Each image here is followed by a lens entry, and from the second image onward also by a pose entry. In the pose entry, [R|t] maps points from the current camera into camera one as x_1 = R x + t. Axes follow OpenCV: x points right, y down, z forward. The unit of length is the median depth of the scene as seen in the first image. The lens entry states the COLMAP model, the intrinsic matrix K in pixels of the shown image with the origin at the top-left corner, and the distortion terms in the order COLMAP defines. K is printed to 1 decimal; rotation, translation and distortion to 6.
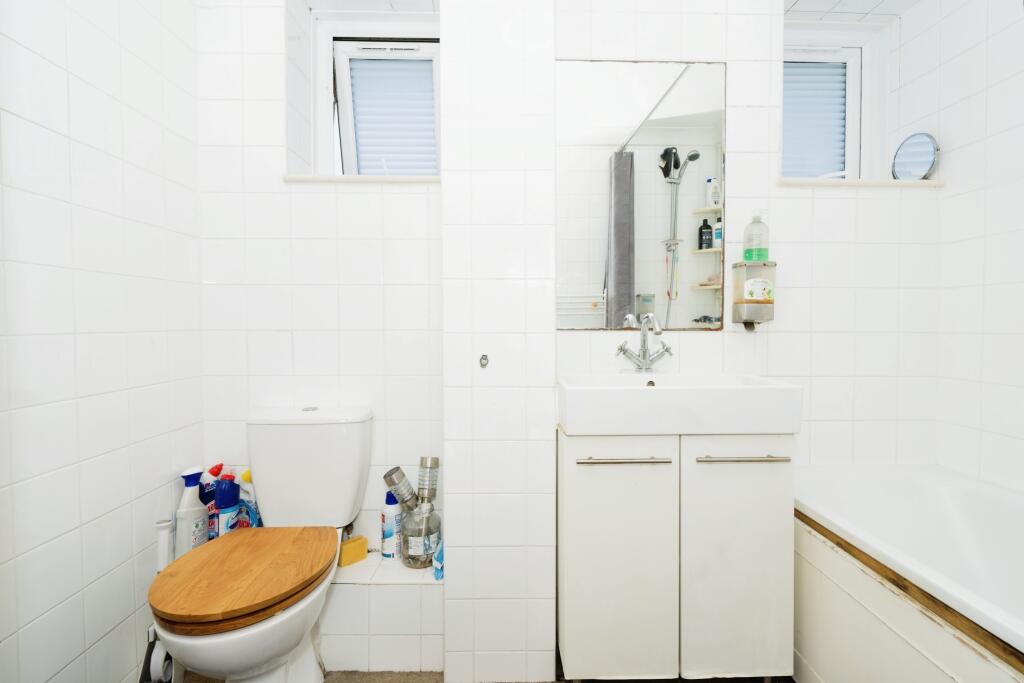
lens RADIAL K [[468.6, 0, 514.8], [0, 468.6, 331.4], [0, 0, 1]] dist [-0.002013, 0.001790]
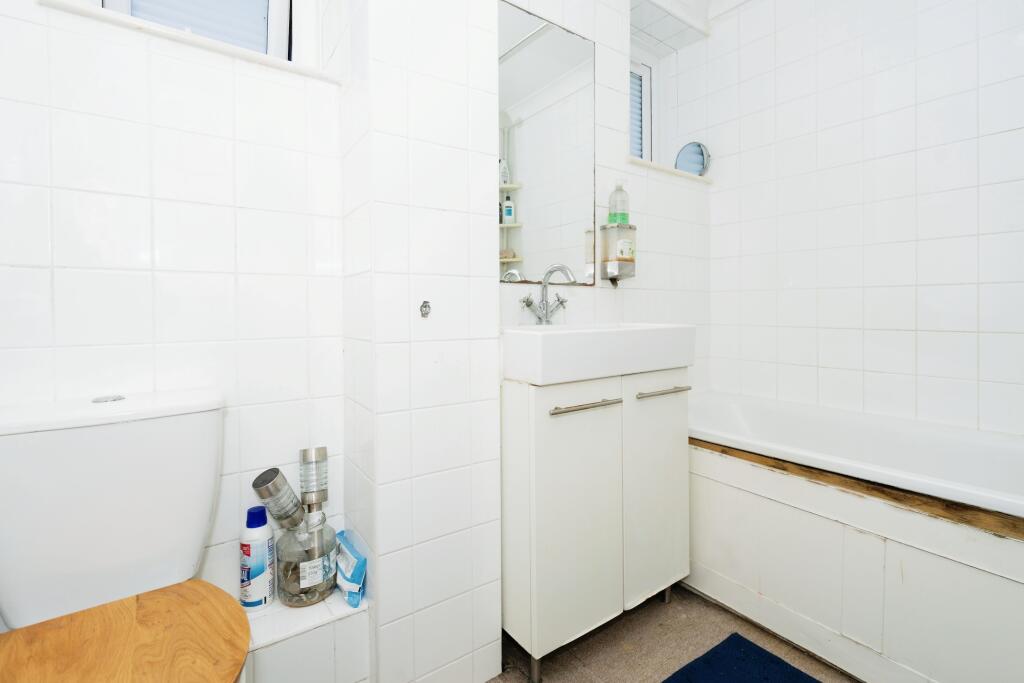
lens RADIAL K [[467.0, 0, 511.2], [0, 467.0, 313.1], [0, 0, 1]] dist [0.019553, -0.020024]
pose [[0.821071, -0.008340, 0.570766, -0.352587], [0.014474, 0.999876, -0.006211, 0.067956], [-0.570643, 0.013361, 0.821089, 0.224446]]
